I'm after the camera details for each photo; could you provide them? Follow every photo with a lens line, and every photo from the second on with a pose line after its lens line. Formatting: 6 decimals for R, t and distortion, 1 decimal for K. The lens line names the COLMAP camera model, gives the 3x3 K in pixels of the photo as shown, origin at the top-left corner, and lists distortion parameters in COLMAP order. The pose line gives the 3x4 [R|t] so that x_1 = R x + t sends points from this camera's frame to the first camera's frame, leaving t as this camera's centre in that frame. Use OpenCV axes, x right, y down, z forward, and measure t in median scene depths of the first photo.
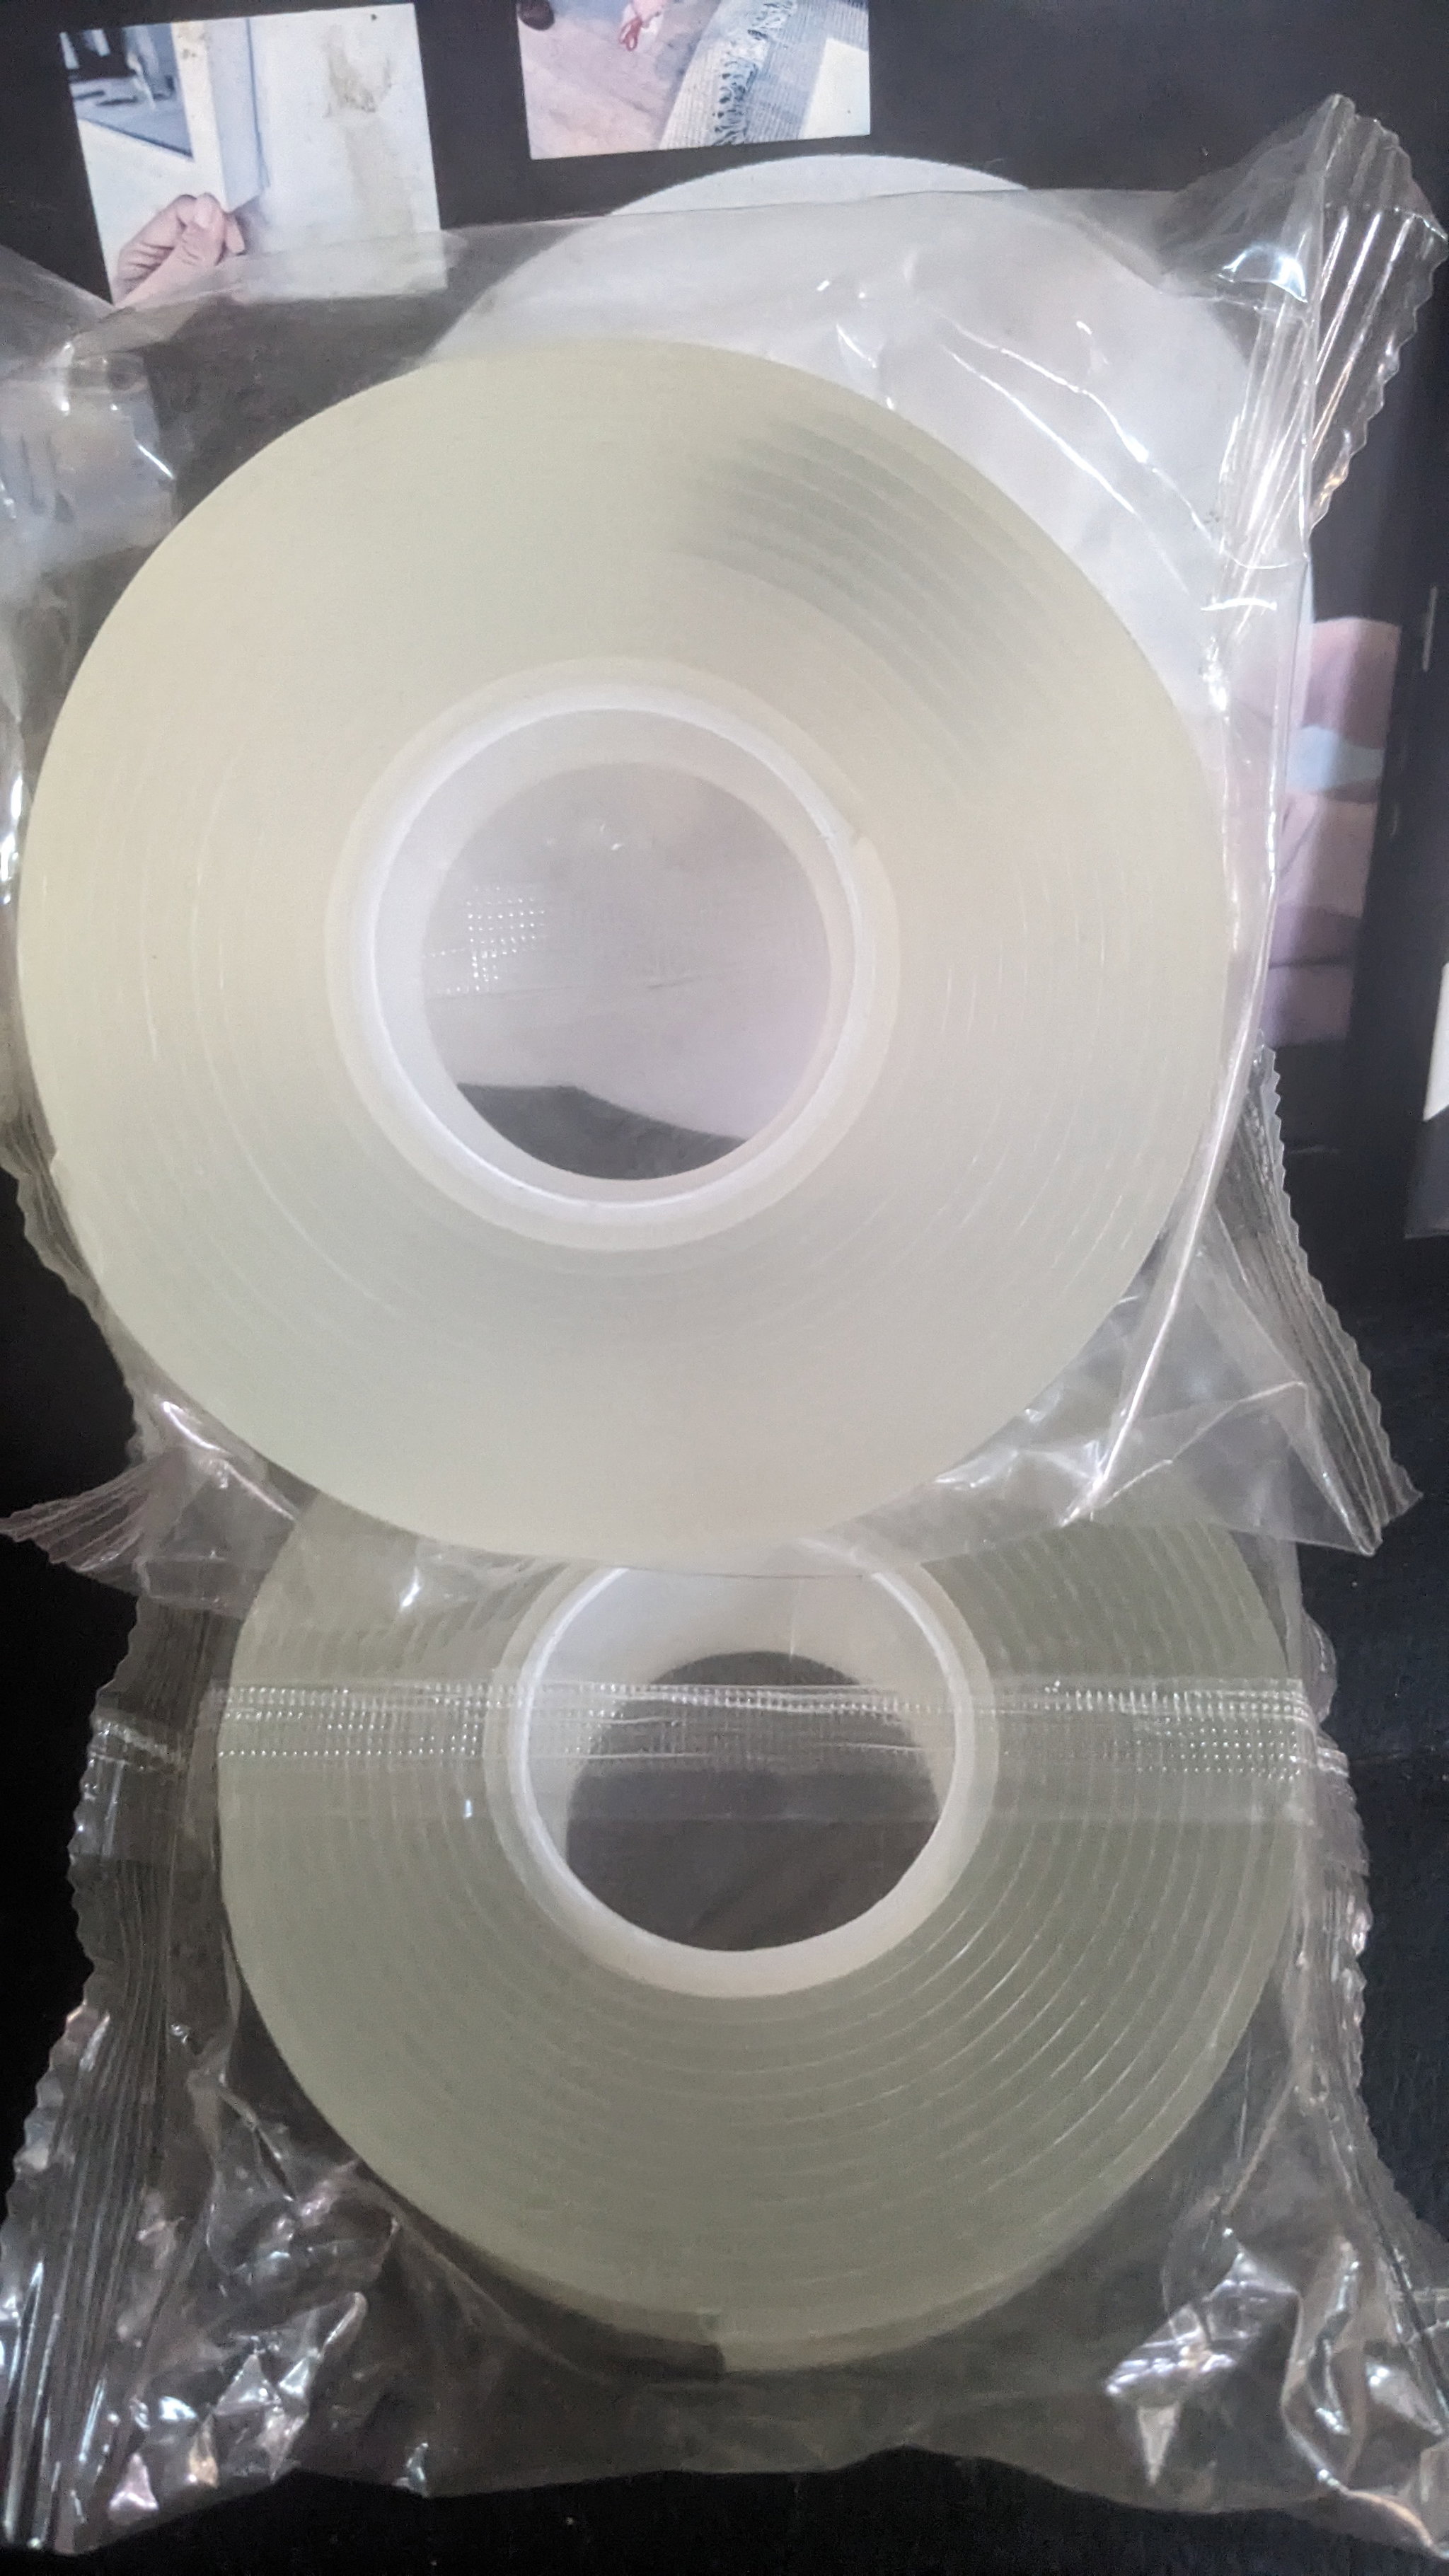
lens RADIAL K [[2056.5, 0, 724.5], [0, 2056.5, 1288.0], [0, 0, 1]] dist [-0.008732, -0.070201]
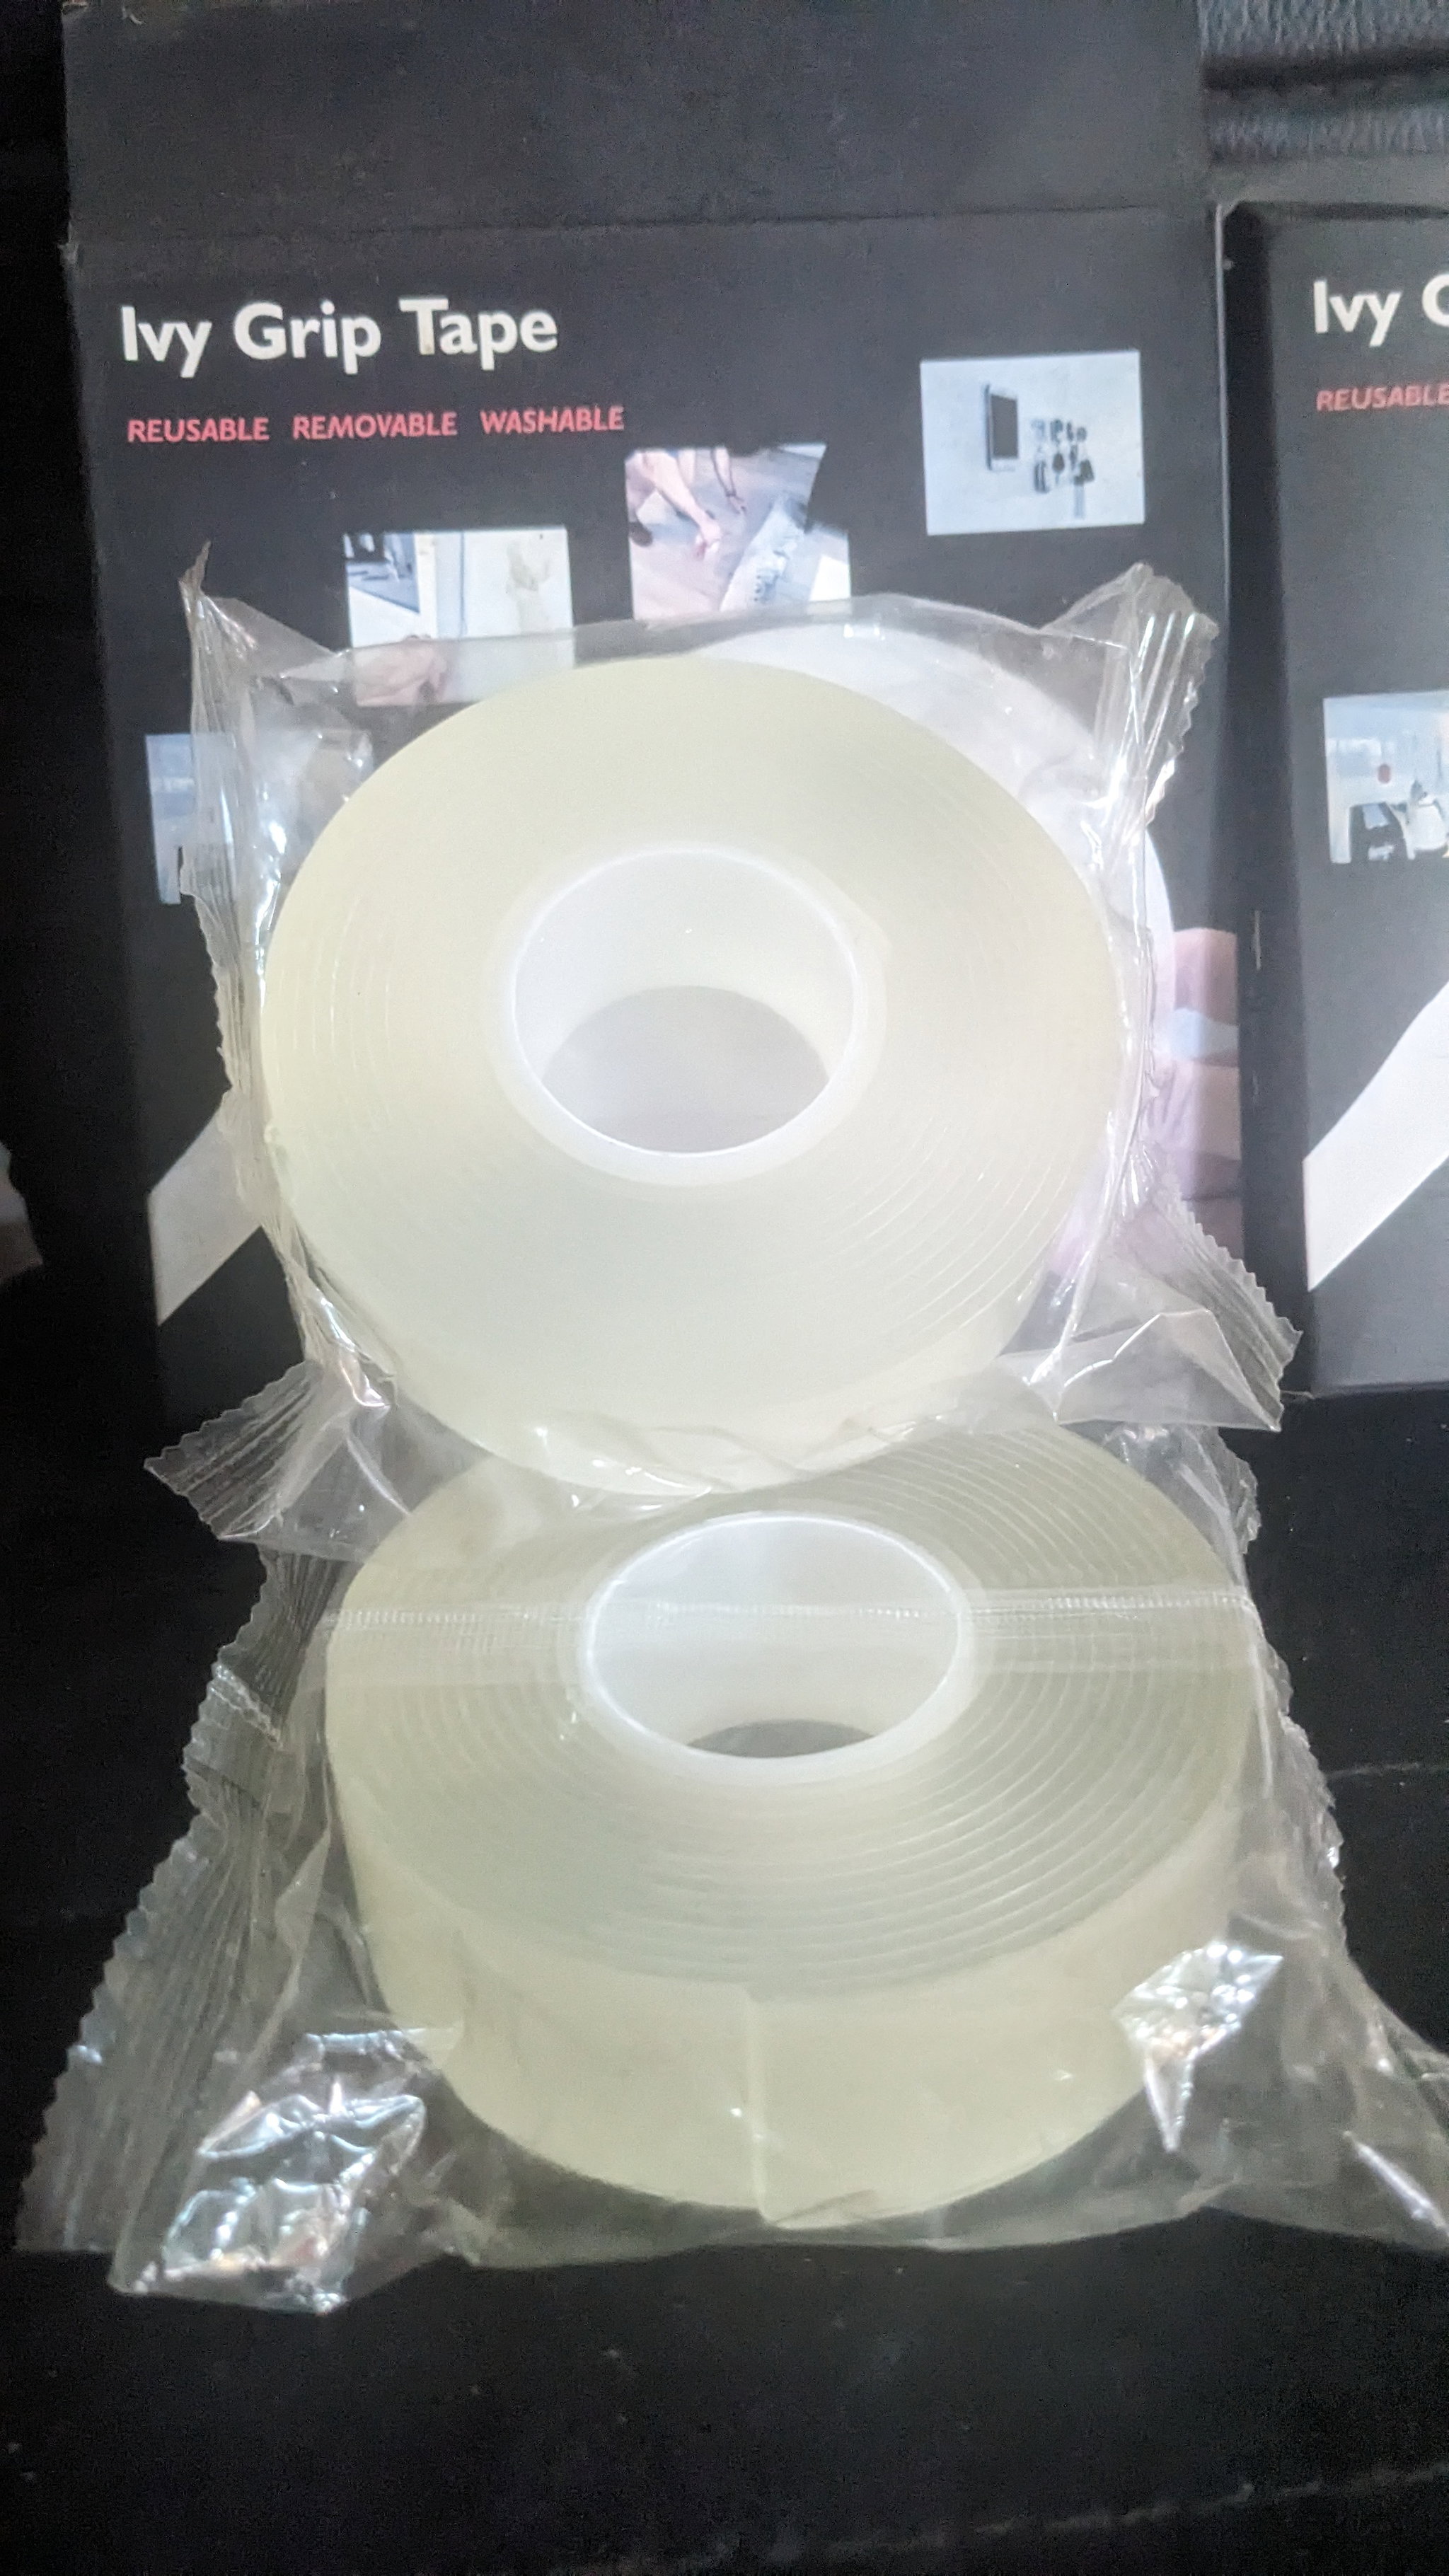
lens RADIAL K [[2056.5, 0, 724.5], [0, 2056.5, 1288.0], [0, 0, 1]] dist [-0.008732, -0.070201]
pose [[0.999986, 0.004871, 0.002132, -0.024707], [-0.003231, 0.875108, -0.483916, 0.609749], [-0.004223, 0.483902, 0.875112, -0.123851]]
